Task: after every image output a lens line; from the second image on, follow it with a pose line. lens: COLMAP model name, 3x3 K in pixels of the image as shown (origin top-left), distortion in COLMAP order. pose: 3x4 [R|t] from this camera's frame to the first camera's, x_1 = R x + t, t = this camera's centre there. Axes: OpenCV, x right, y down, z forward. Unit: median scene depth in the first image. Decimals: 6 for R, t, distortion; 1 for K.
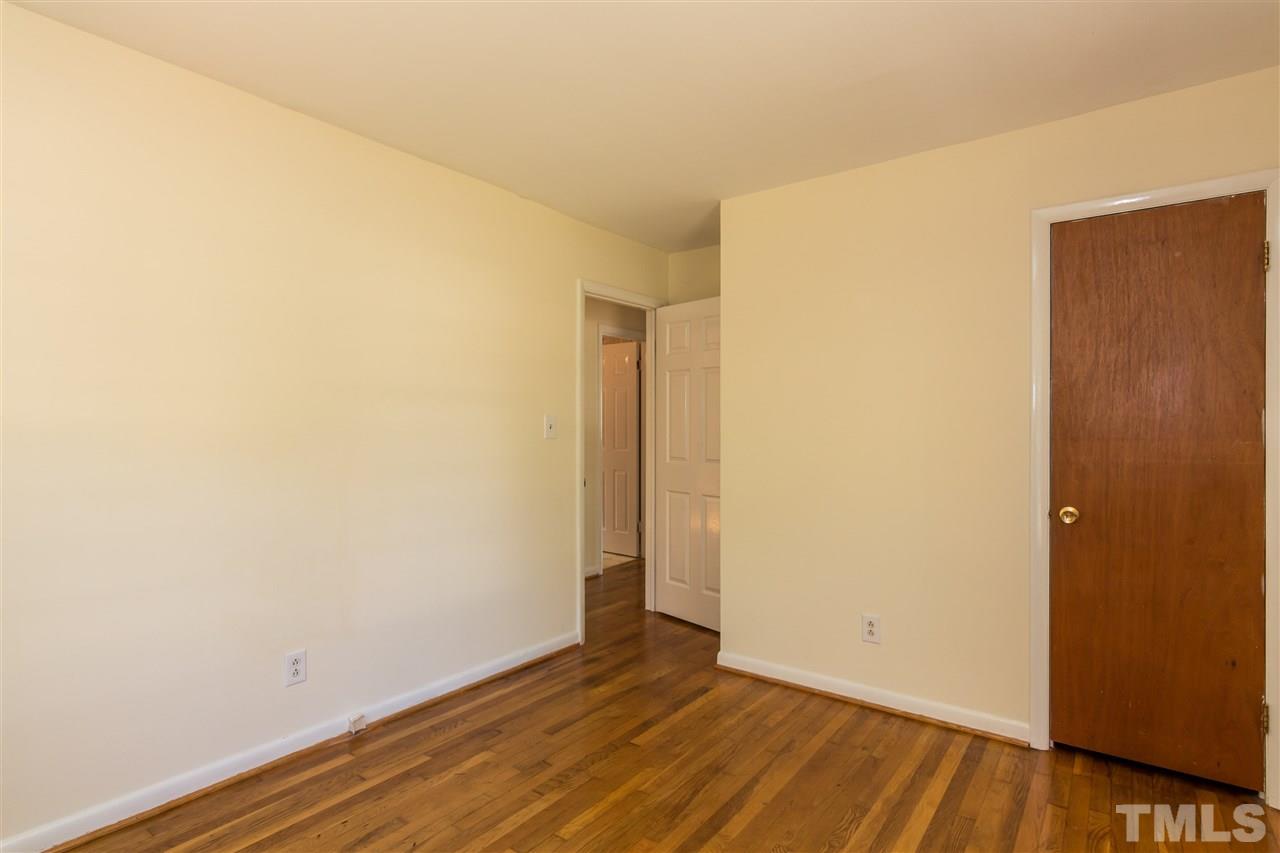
lens RADIAL K [[660.2, 0, 643.2], [0, 660.2, 429.5], [0, 0, 1]] dist [0.000651, 0.001775]
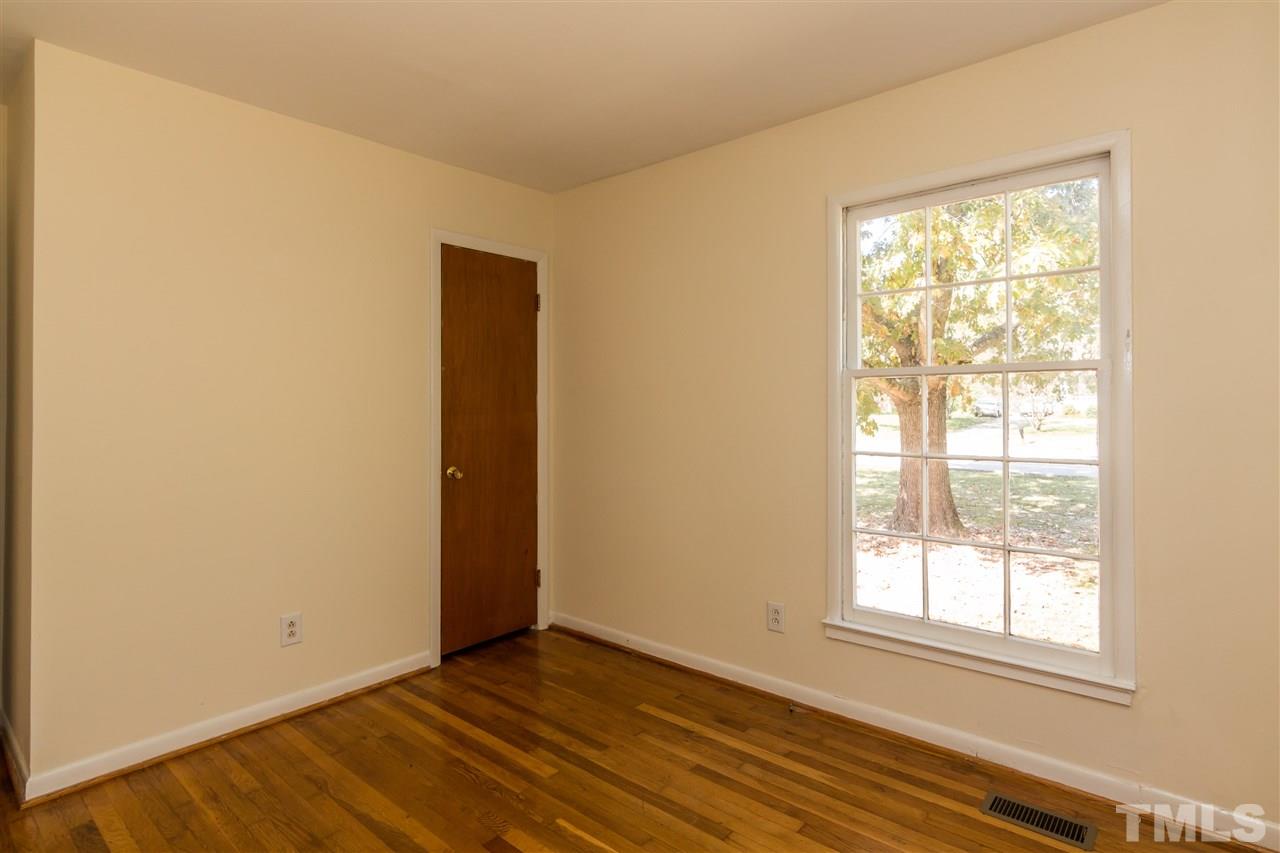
lens RADIAL K [[660.2, 0, 641.4], [0, 660.2, 415.1], [0, 0, 1]] dist [0.000651, 0.001775]
pose [[0.071682, -0.010587, 0.997371, -0.592493], [0.019035, 0.999776, 0.009244, 0.011431], [-0.997246, 0.018322, 0.071867, 0.519660]]
